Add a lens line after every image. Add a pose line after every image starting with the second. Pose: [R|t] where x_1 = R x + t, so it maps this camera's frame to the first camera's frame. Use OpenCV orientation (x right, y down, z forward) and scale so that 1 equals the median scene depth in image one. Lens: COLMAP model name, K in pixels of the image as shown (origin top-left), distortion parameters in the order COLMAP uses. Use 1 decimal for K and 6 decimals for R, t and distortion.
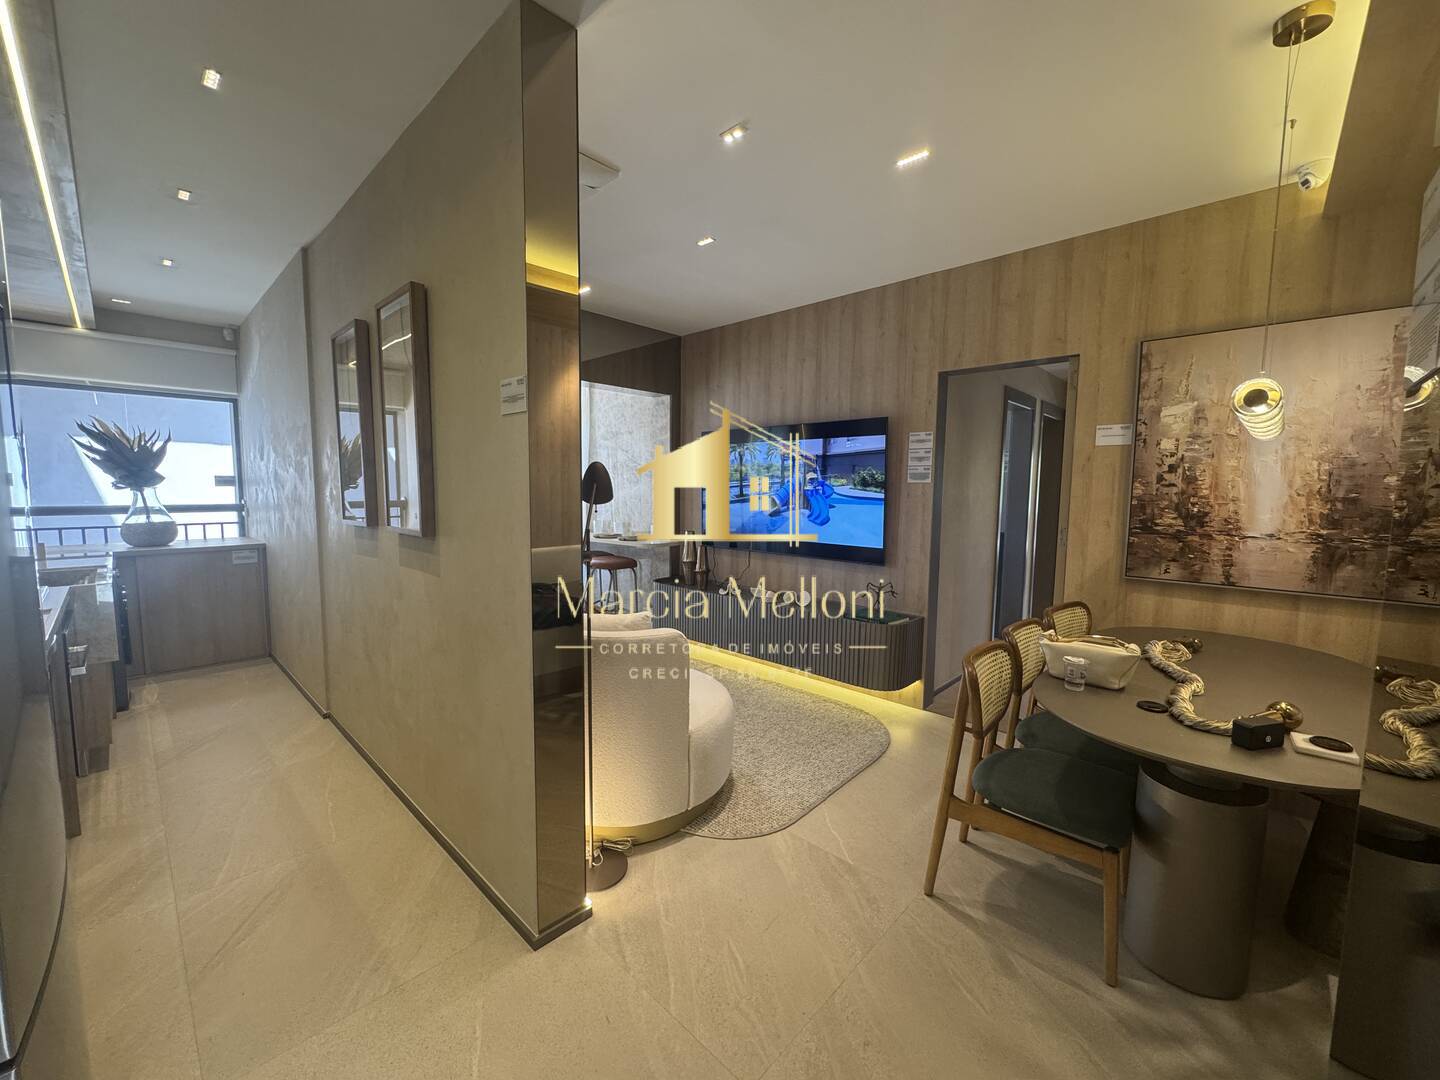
lens RADIAL K [[575.0, 0, 718.7], [0, 575.0, 537.7], [0, 0, 1]] dist [-0.001853, -0.000011]
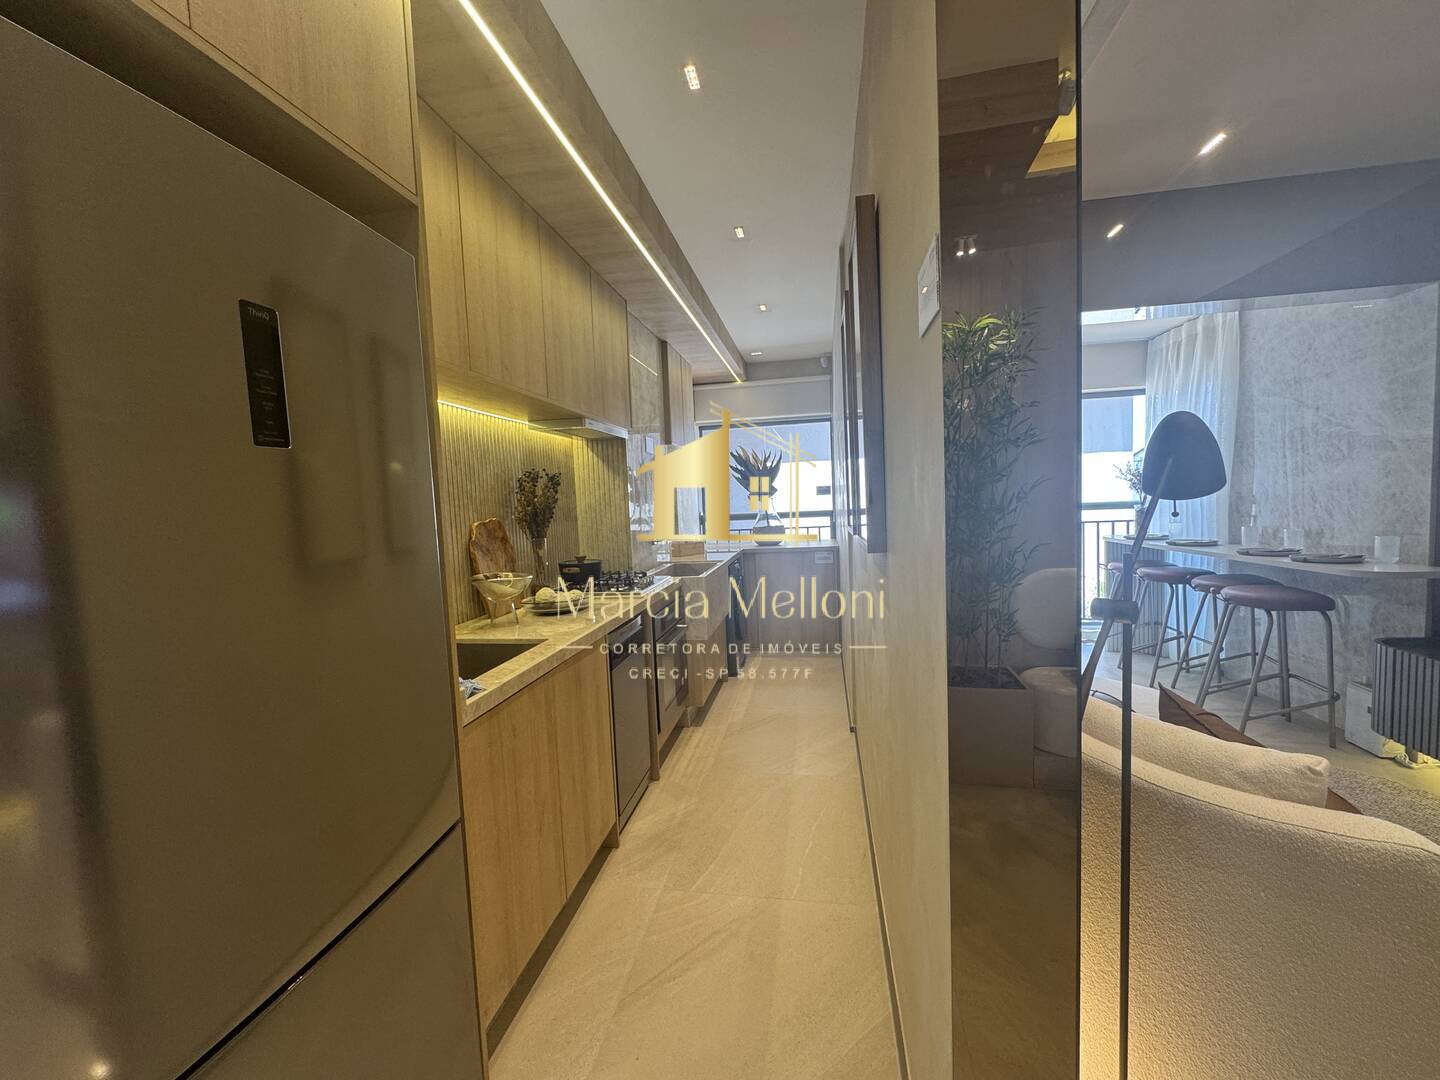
lens RADIAL K [[575.0, 0, 718.7], [0, 575.0, 537.7], [0, 0, 1]] dist [-0.001853, -0.000011]
pose [[0.552244, 0.022122, -0.833389, -0.010191], [-0.026018, 0.999618, 0.009294, -0.010368], [0.833276, 0.016550, 0.552609, 0.214523]]
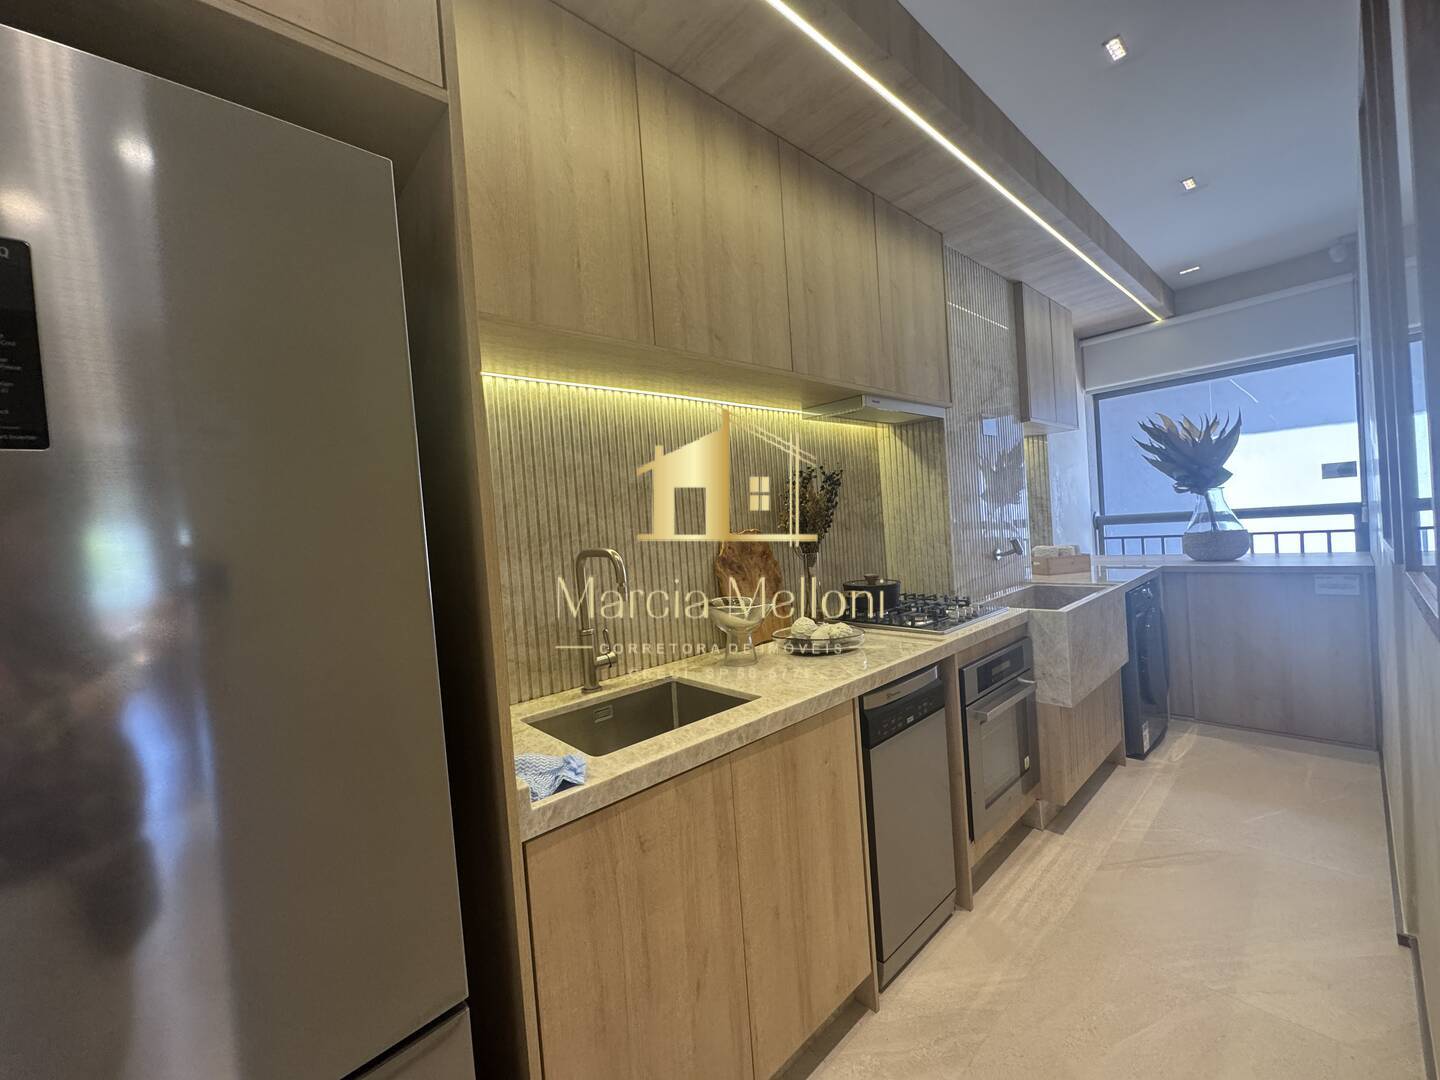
lens RADIAL K [[575.0, 0, 718.7], [0, 575.0, 537.7], [0, 0, 1]] dist [-0.001853, -0.000011]
pose [[-0.072366, 0.017197, -0.997230, -0.131632], [-0.017158, 0.999682, 0.018485, -0.019887], [0.997231, 0.018449, -0.072048, 0.352939]]
